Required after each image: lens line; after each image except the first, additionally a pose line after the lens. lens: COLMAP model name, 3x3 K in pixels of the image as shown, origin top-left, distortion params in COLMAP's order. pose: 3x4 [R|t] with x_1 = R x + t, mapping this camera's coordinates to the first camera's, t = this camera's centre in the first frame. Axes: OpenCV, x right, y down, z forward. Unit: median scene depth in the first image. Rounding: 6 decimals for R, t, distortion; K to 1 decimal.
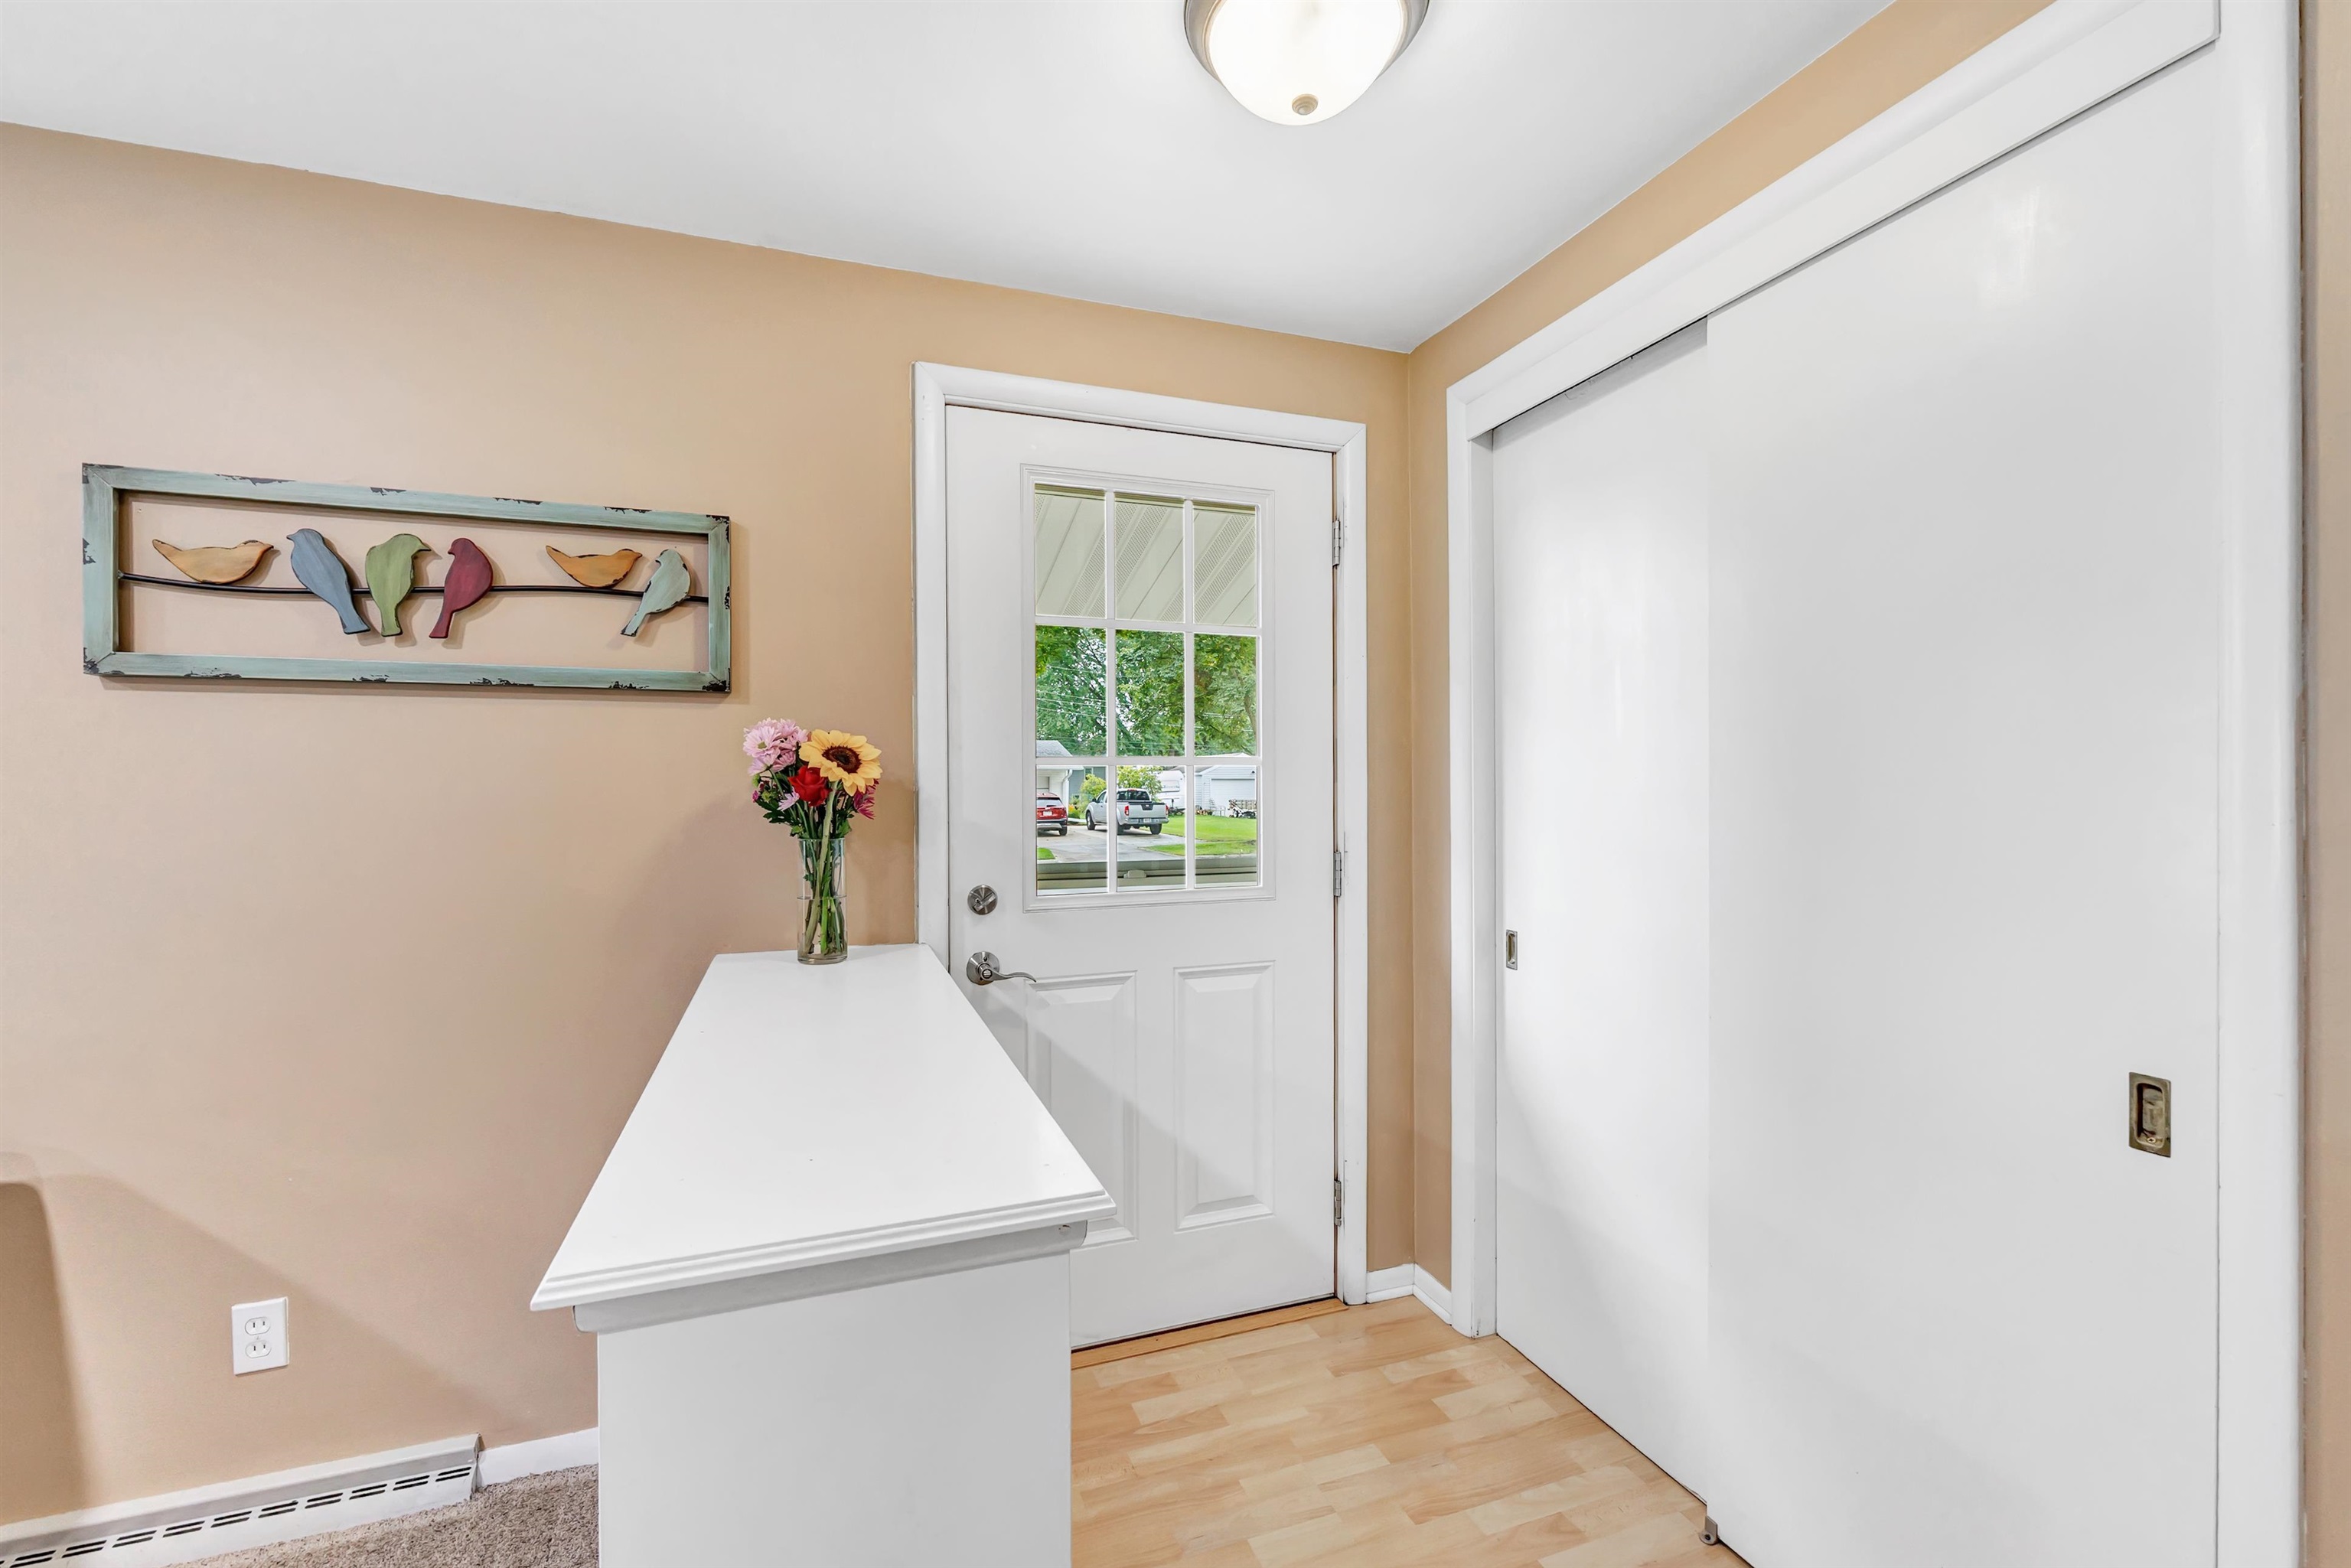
lens RADIAL K [[963.0, 0, 1168.5], [0, 963.0, 790.5], [0, 0, 1]] dist [-0.000301, -0.000182]
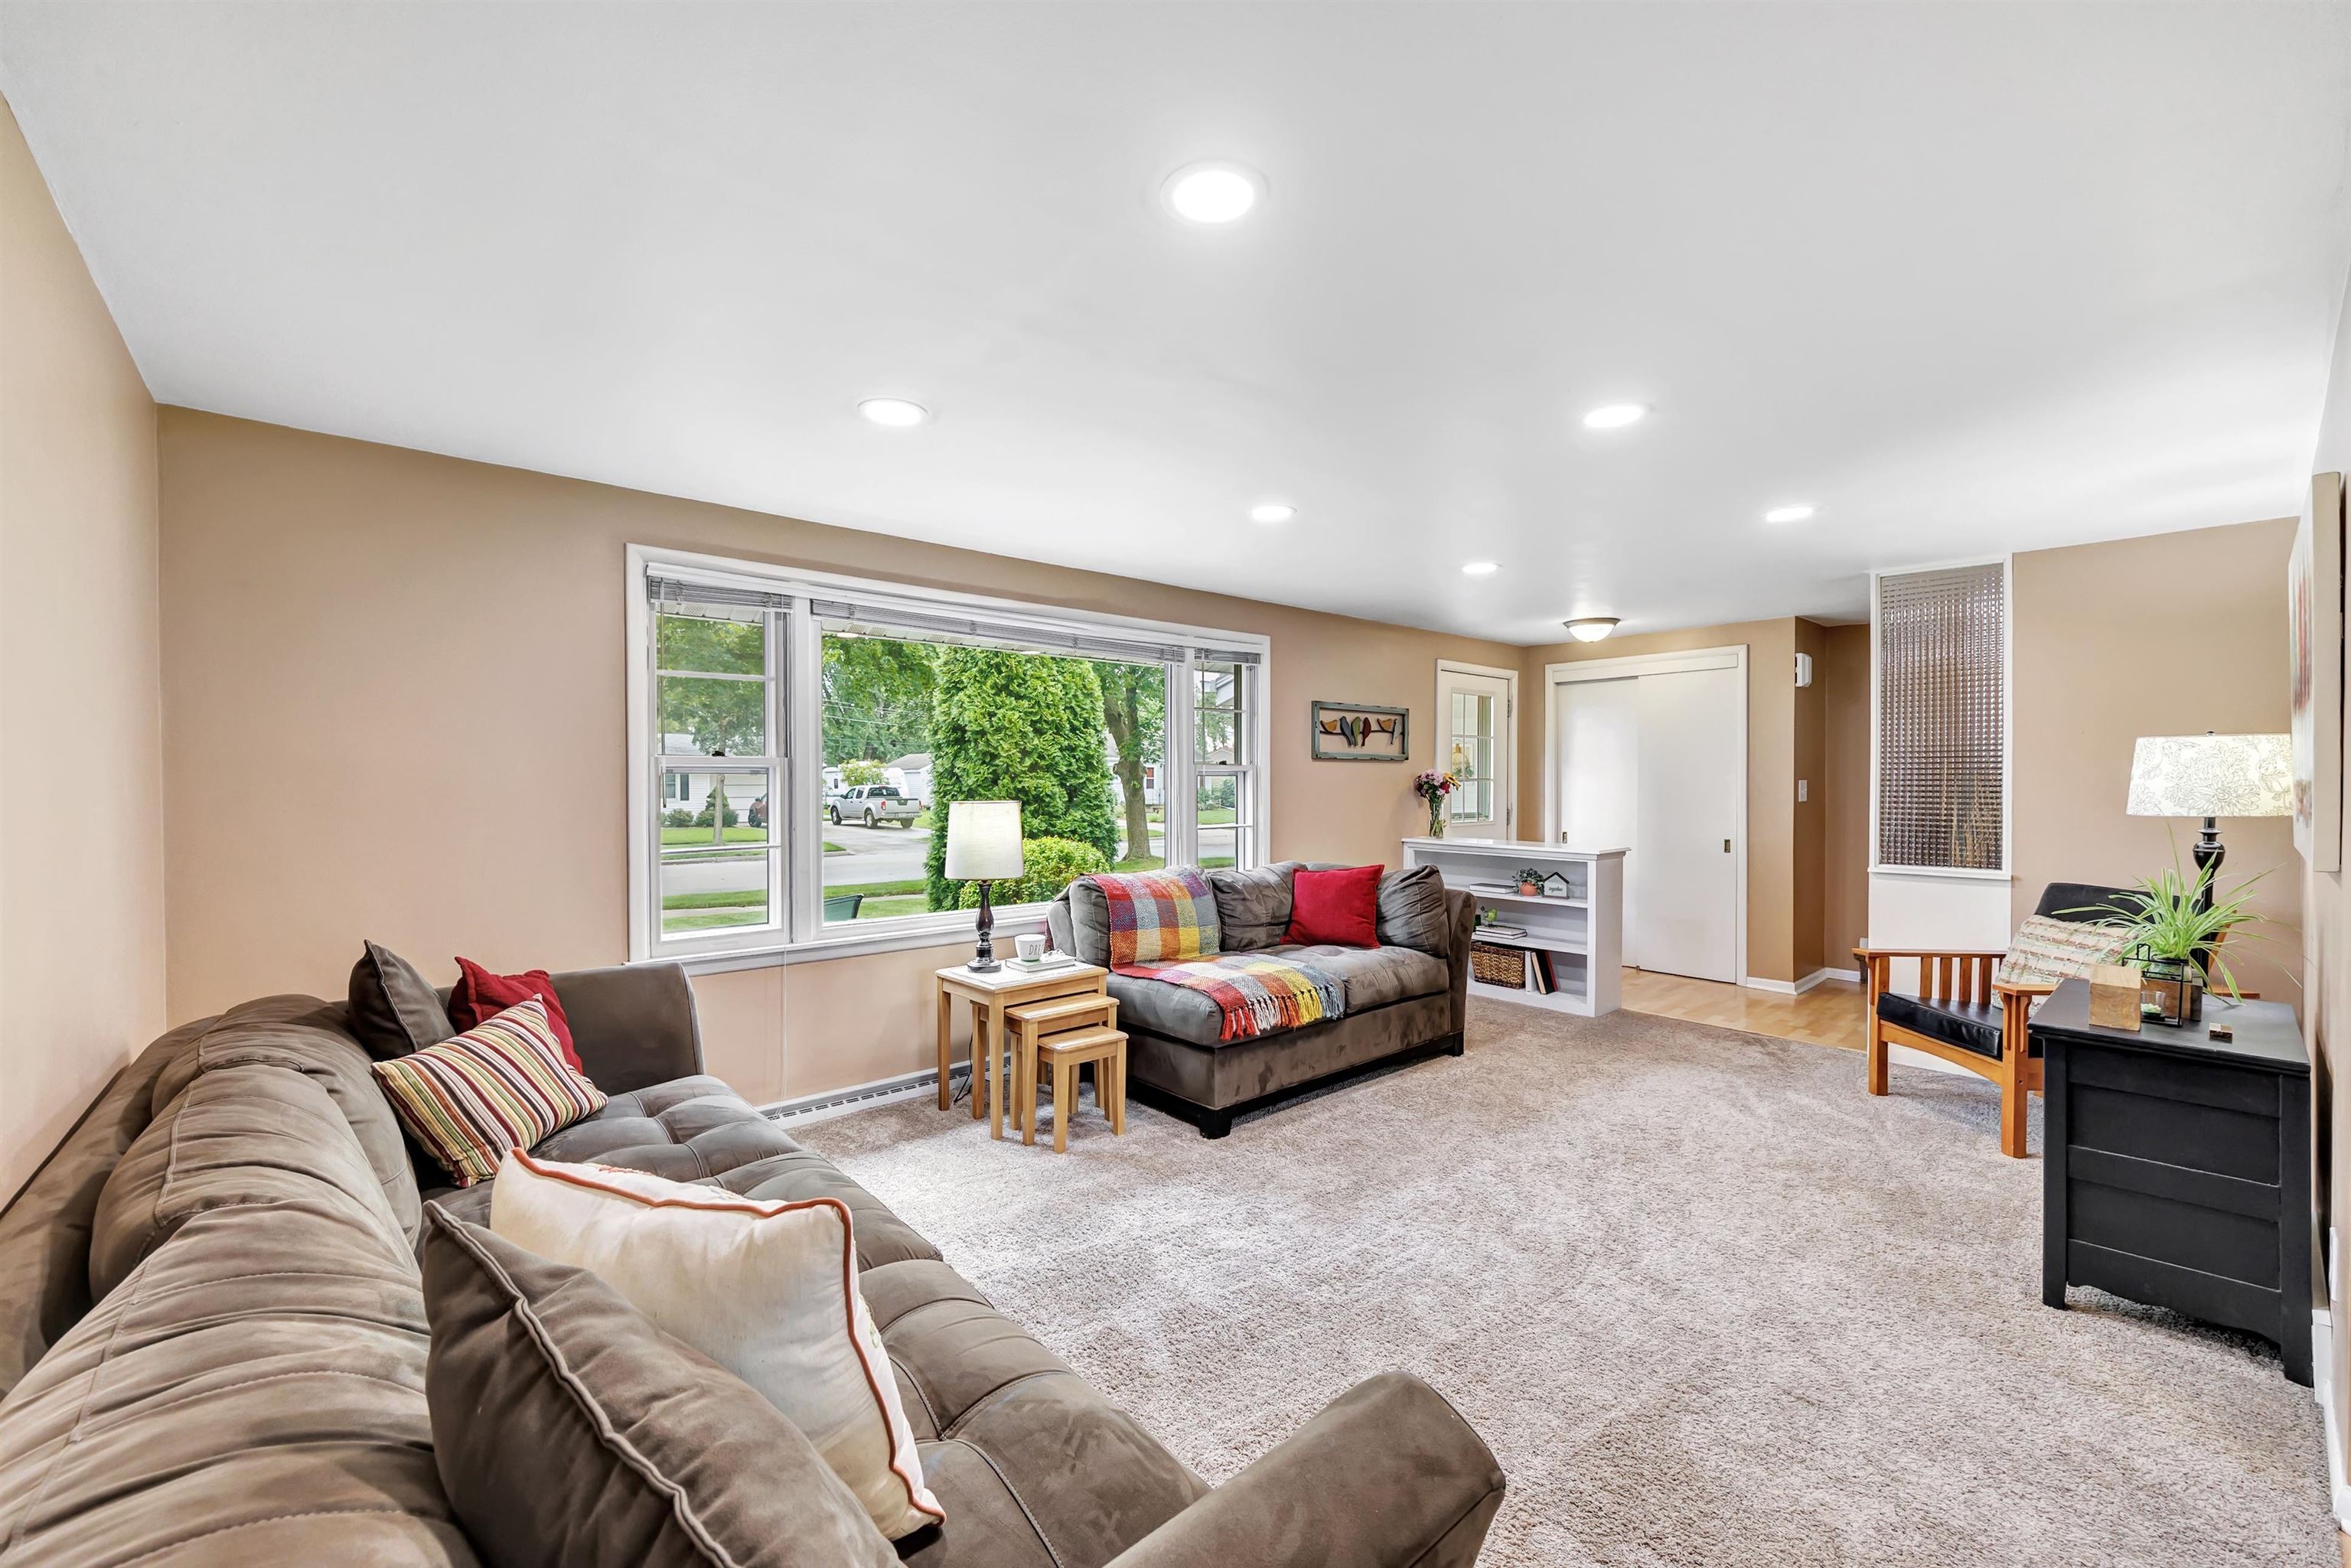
lens RADIAL K [[963.0, 0, 1168.5], [0, 963.0, 790.5], [0, 0, 1]] dist [-0.000301, -0.000182]
pose [[0.927099, -0.004447, 0.374791, -2.779218], [0.002740, 0.999983, 0.005086, -0.015222], [-0.374807, -0.003688, 0.927095, -2.018721]]
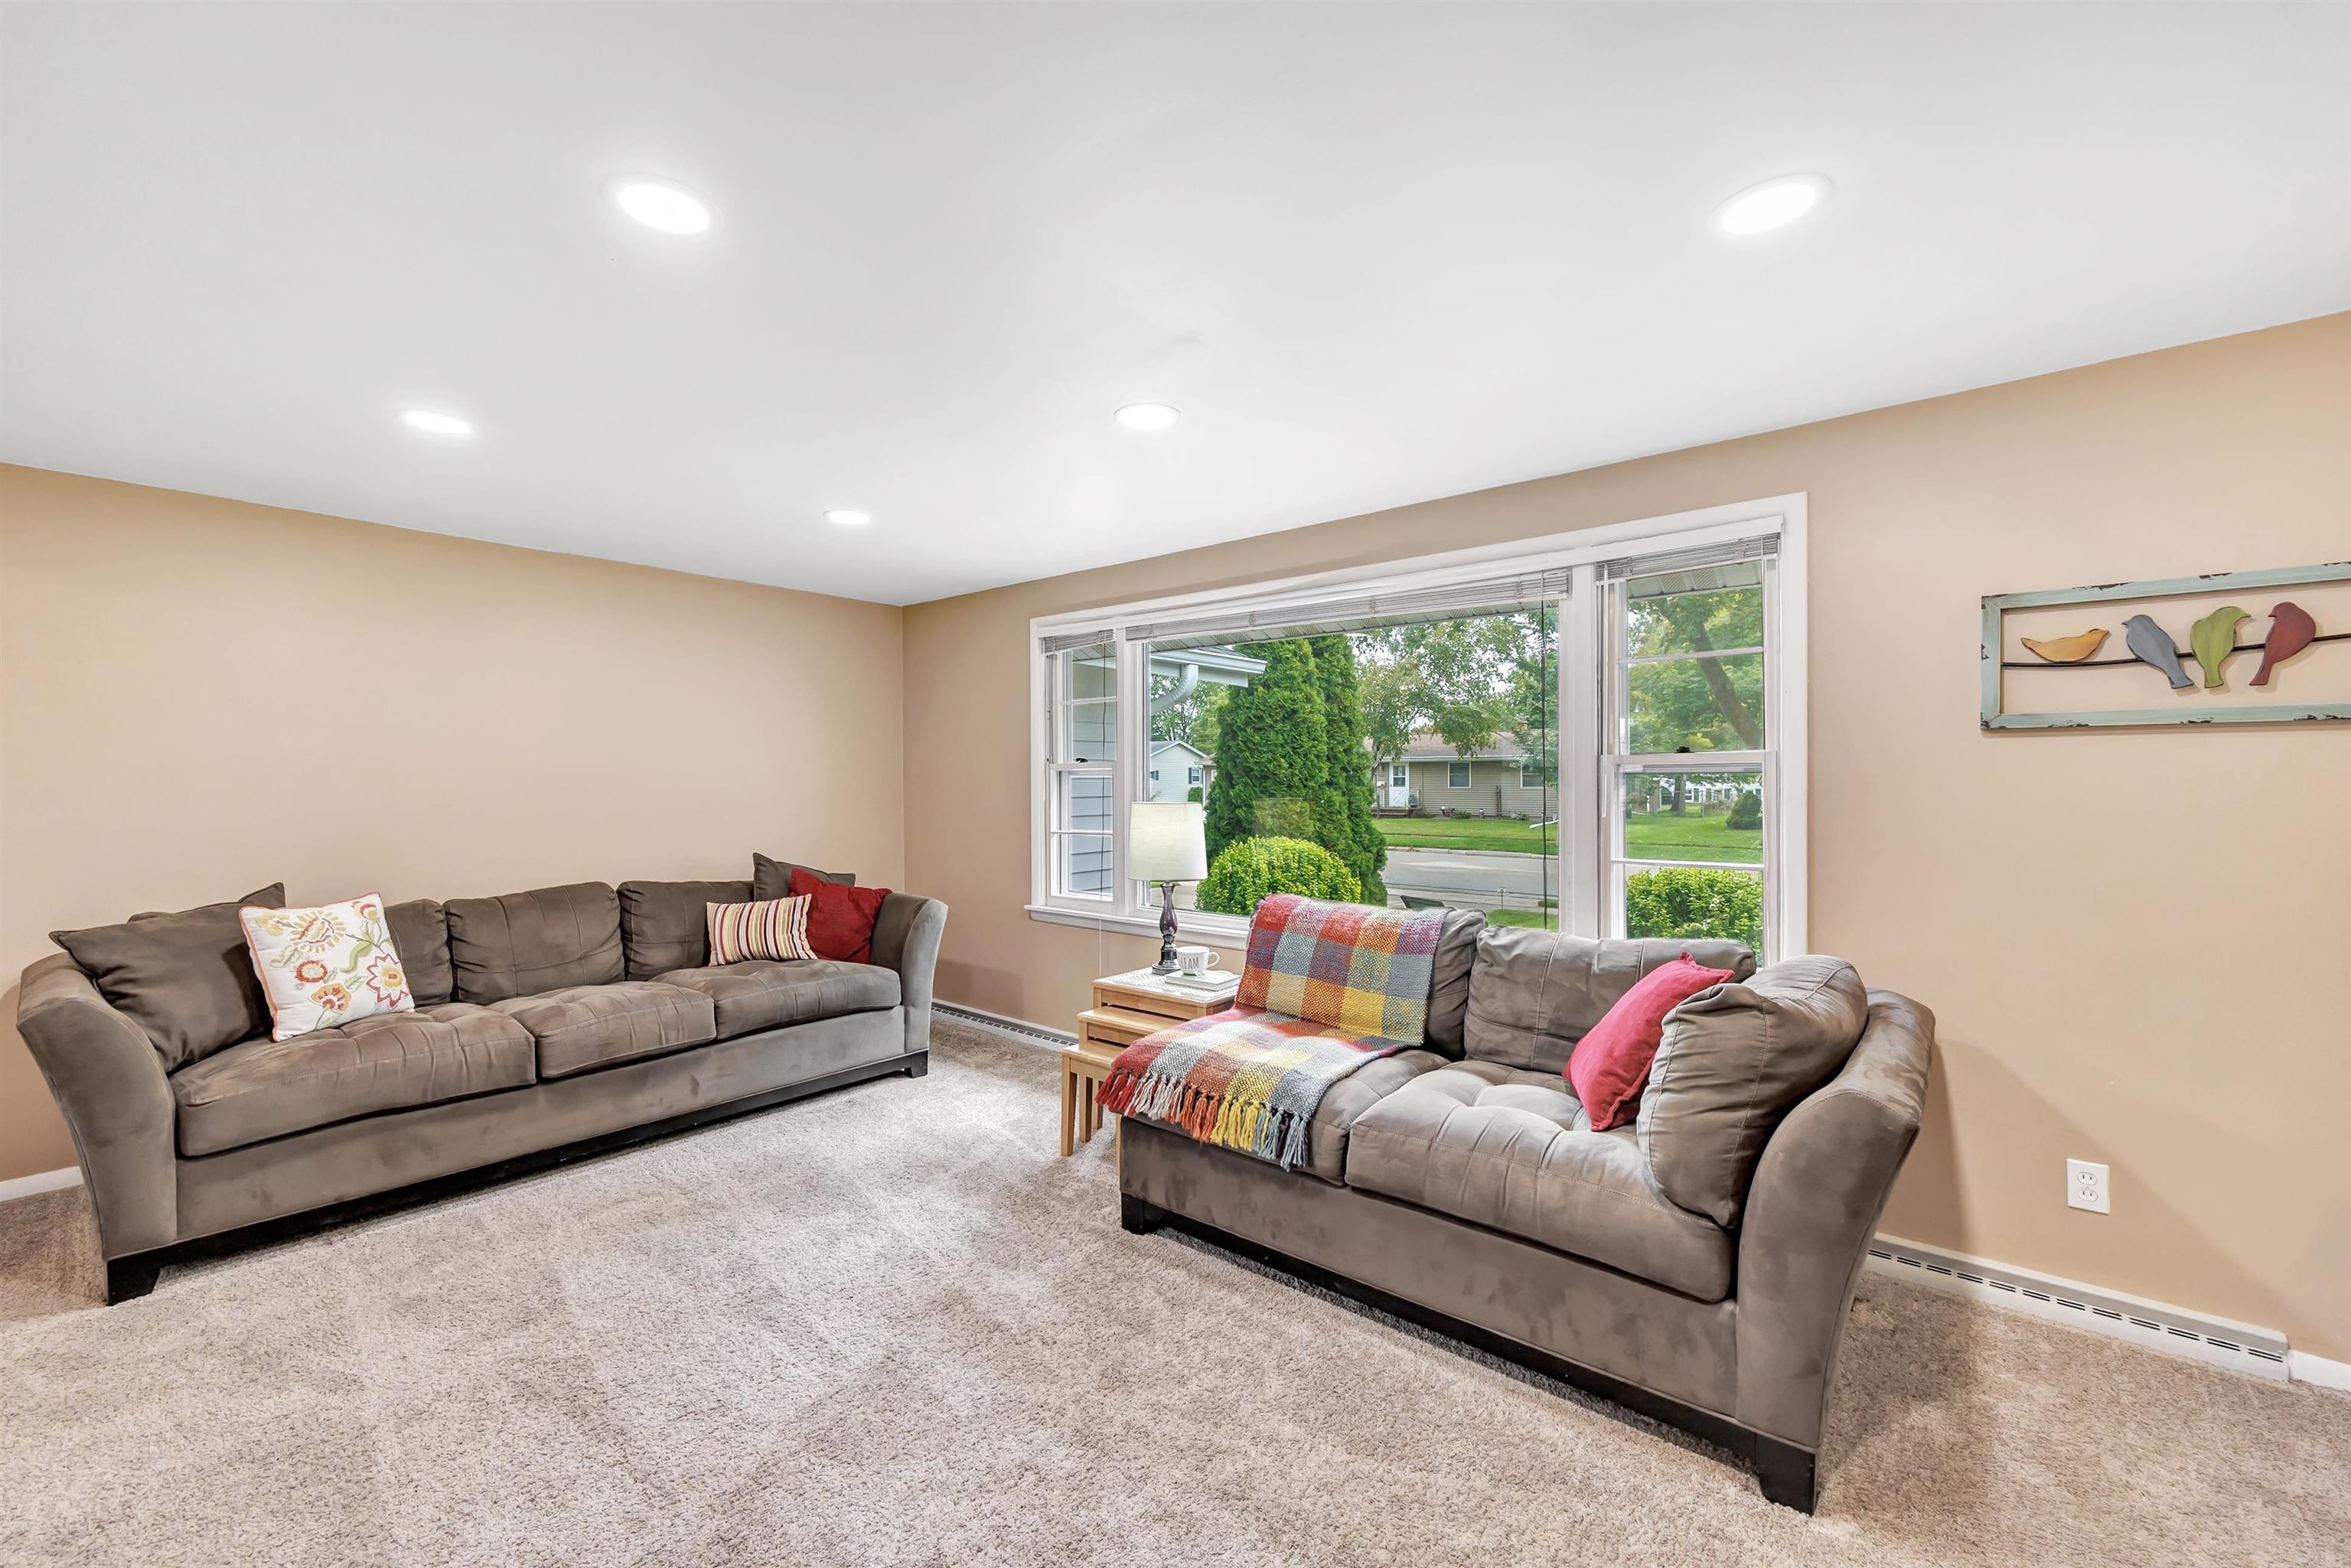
lens RADIAL K [[963.0, 0, 1168.5], [0, 963.0, 790.5], [0, 0, 1]] dist [-0.000301, -0.000182]
pose [[0.498071, 0.010037, -0.867078, -0.383495], [-0.003484, 0.999948, 0.009574, -0.028178], [0.867129, -0.001748, 0.498080, -0.872989]]
